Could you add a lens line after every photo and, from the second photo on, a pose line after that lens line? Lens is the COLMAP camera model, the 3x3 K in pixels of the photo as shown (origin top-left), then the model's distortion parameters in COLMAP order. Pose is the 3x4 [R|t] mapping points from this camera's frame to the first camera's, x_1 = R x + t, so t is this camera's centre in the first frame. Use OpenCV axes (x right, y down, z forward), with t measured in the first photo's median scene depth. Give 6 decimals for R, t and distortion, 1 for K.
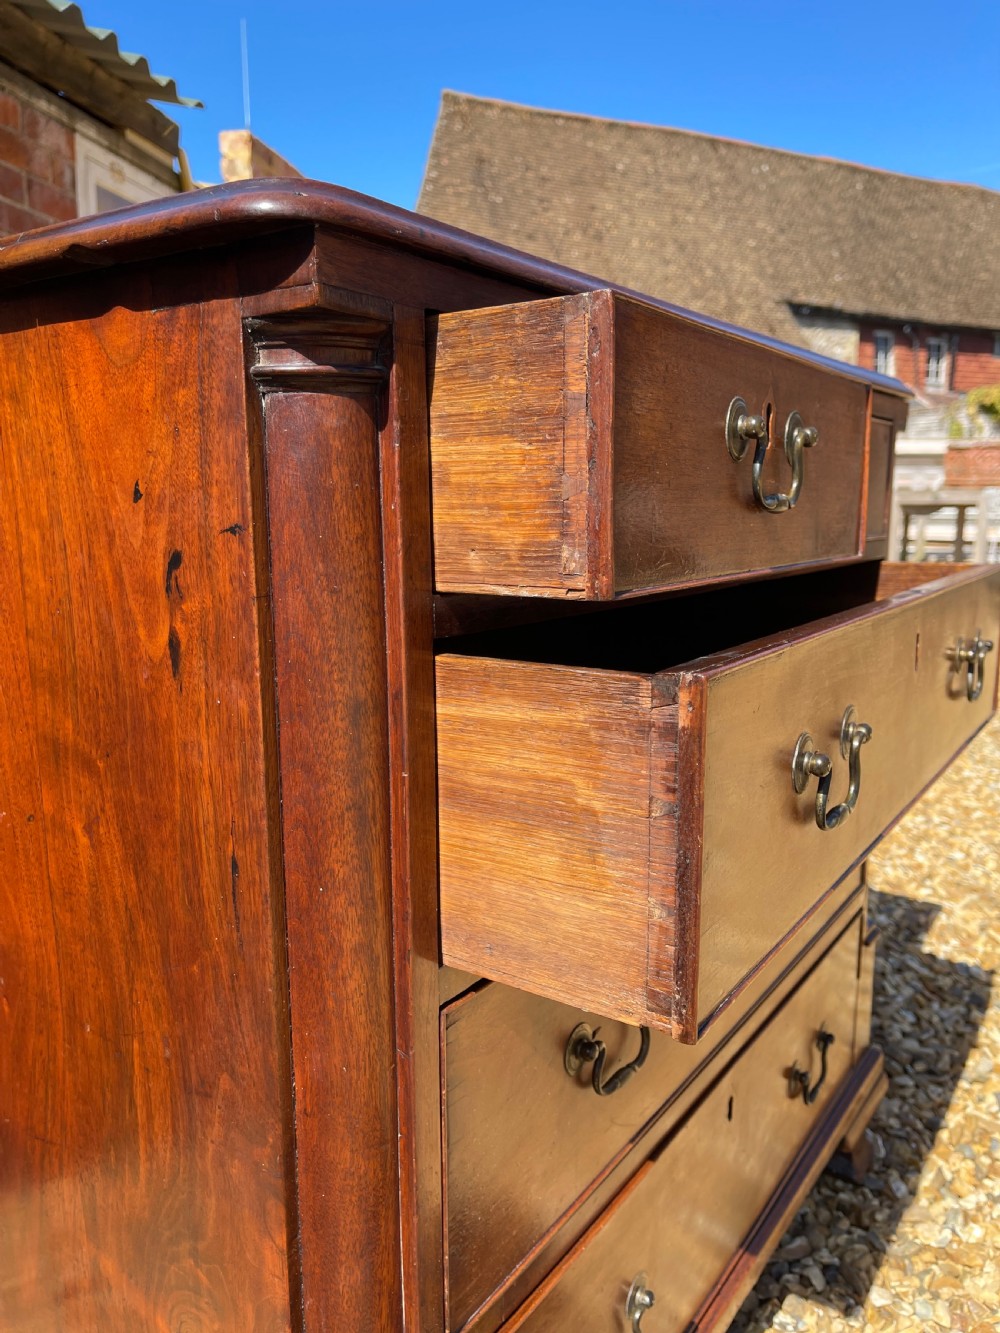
lens RADIAL K [[1017.3, 0, 499.0], [0, 1017.3, 666.3], [0, 0, 1]] dist [0.085194, -0.119094]
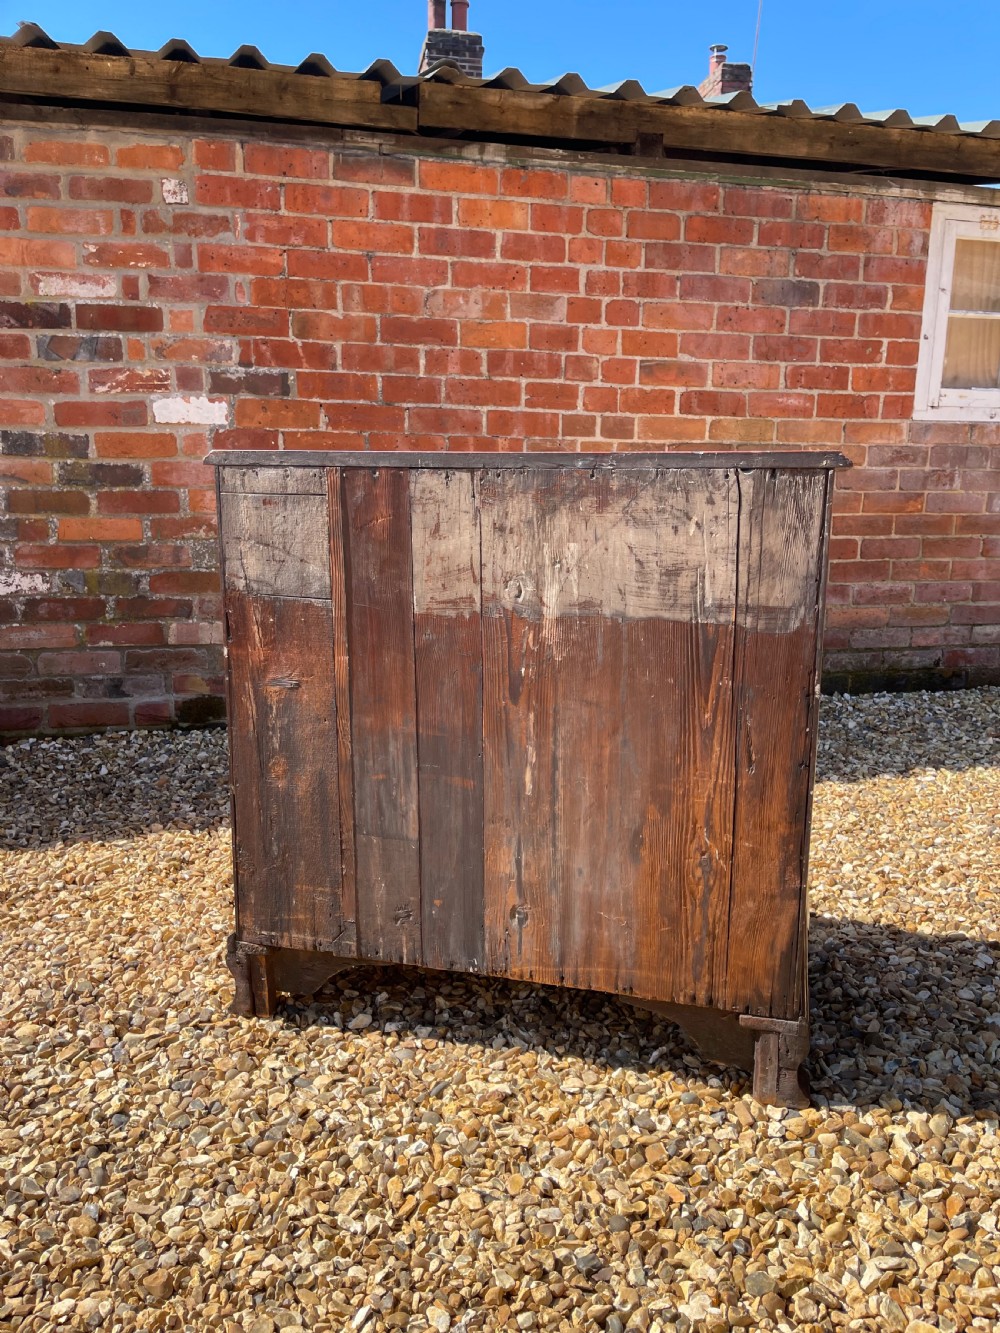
lens RADIAL K [[1017.3, 0, 513.4], [0, 1017.3, 679.9], [0, 0, 1]] dist [0.085194, -0.119094]
pose [[0.400279, 0.187887, -0.896925, 0.600767], [-0.164895, 0.977548, 0.131186, -0.058722], [0.901435, 0.095387, 0.422274, 0.119009]]
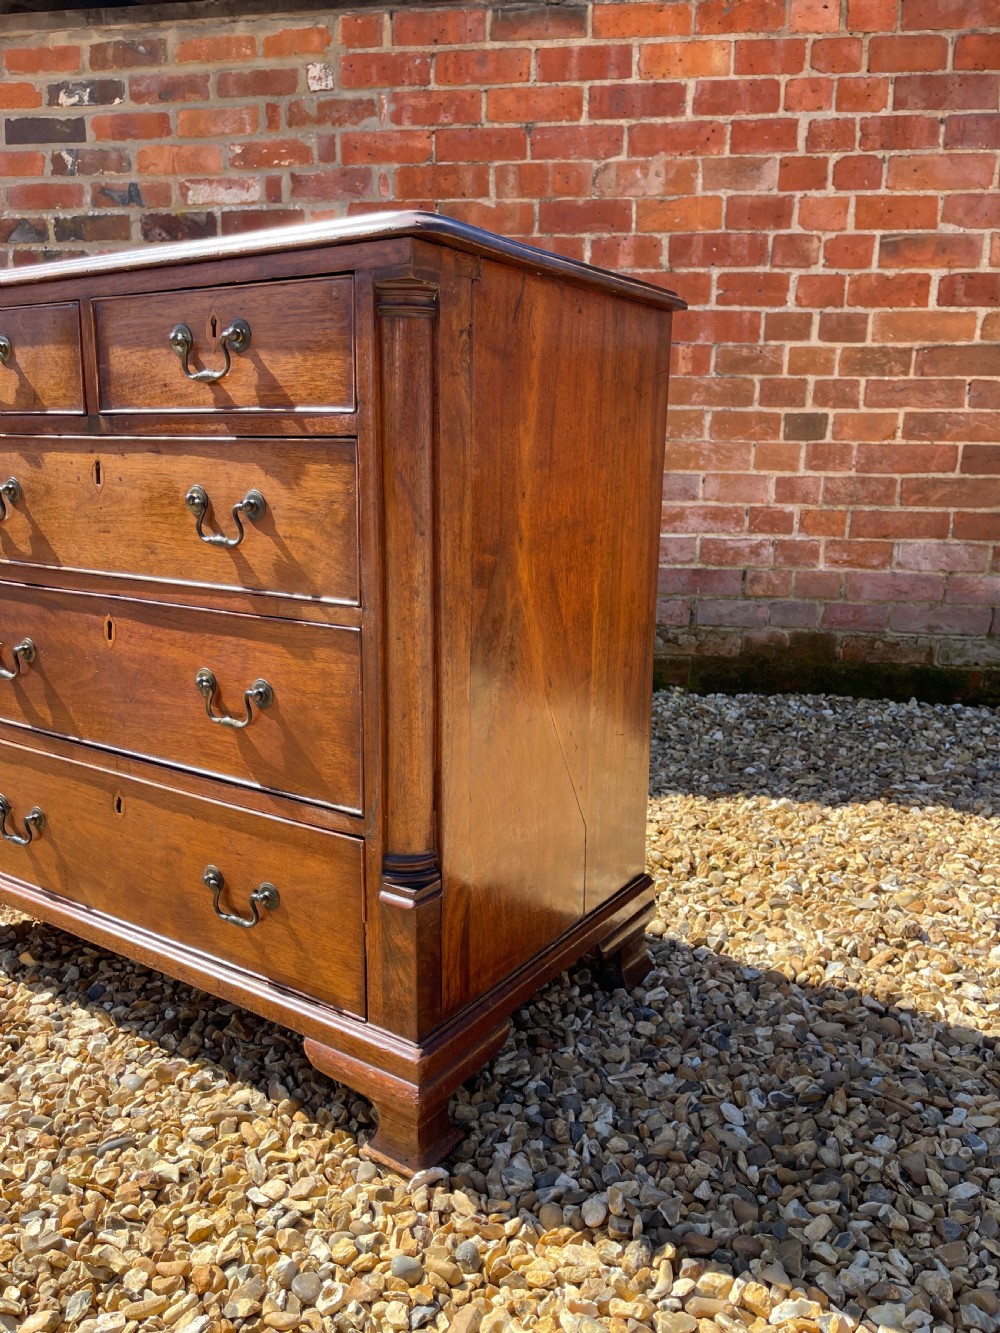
lens RADIAL K [[1017.3, 0, 496.4], [0, 1017.3, 681.7], [0, 0, 1]] dist [0.085194, -0.119094]
pose [[0.005466, 0.219835, -0.975522, 0.484269], [-0.181960, 0.959469, 0.215198, -0.048182], [0.983291, 0.176329, 0.045246, 0.421203]]
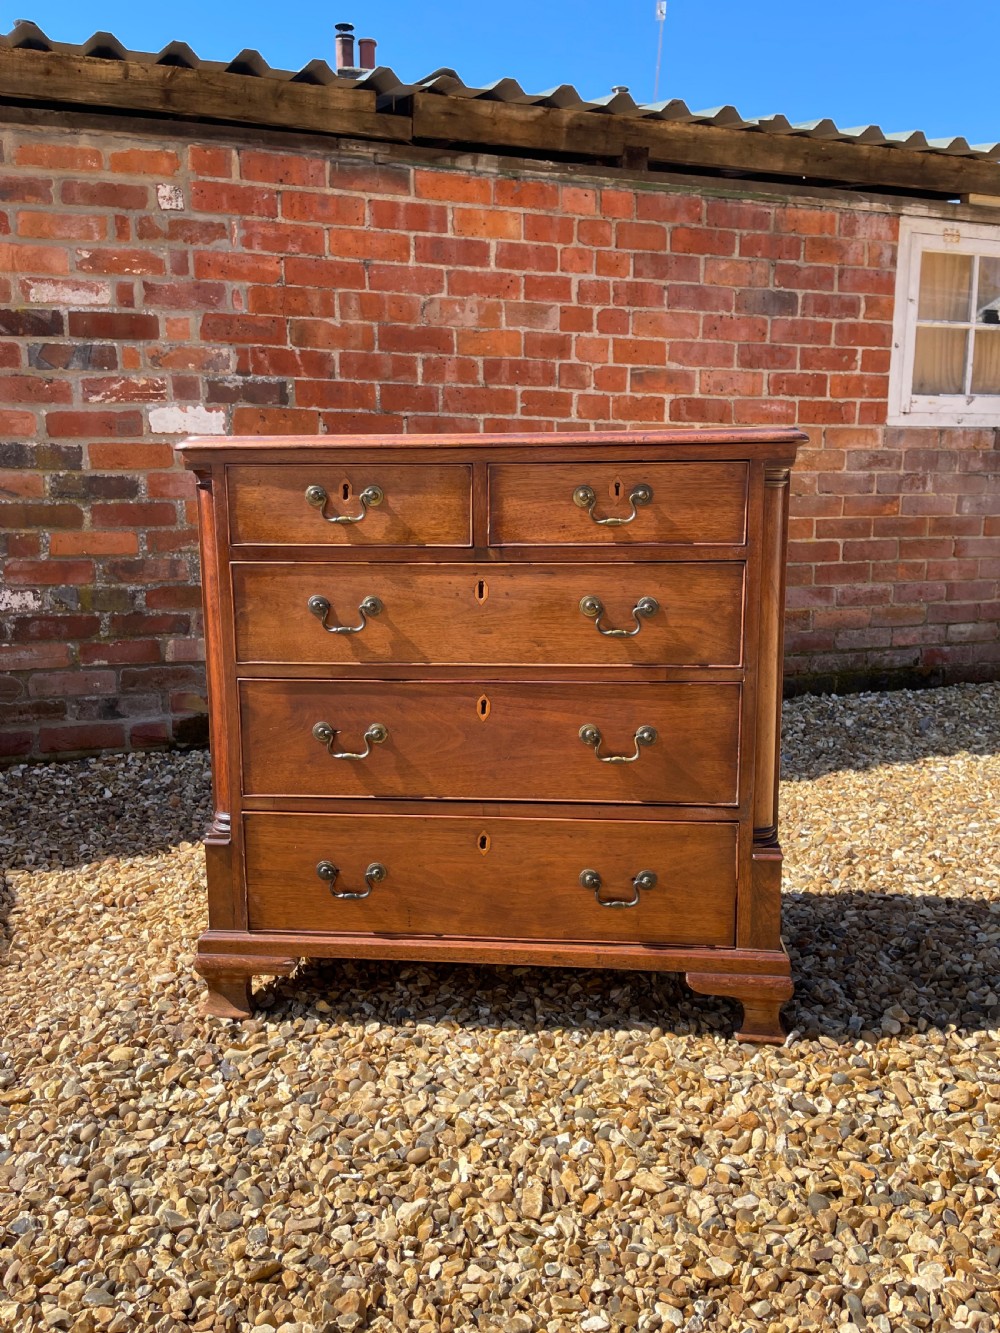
lens RADIAL K [[1017.3, 0, 501.4], [0, 1017.3, 673.3], [0, 0, 1]] dist [0.085194, -0.119094]
pose [[0.474637, 0.141074, -0.868802, 0.543961], [-0.141129, 0.986499, 0.083084, -0.014381], [0.868793, 0.083178, 0.488139, 0.028782]]
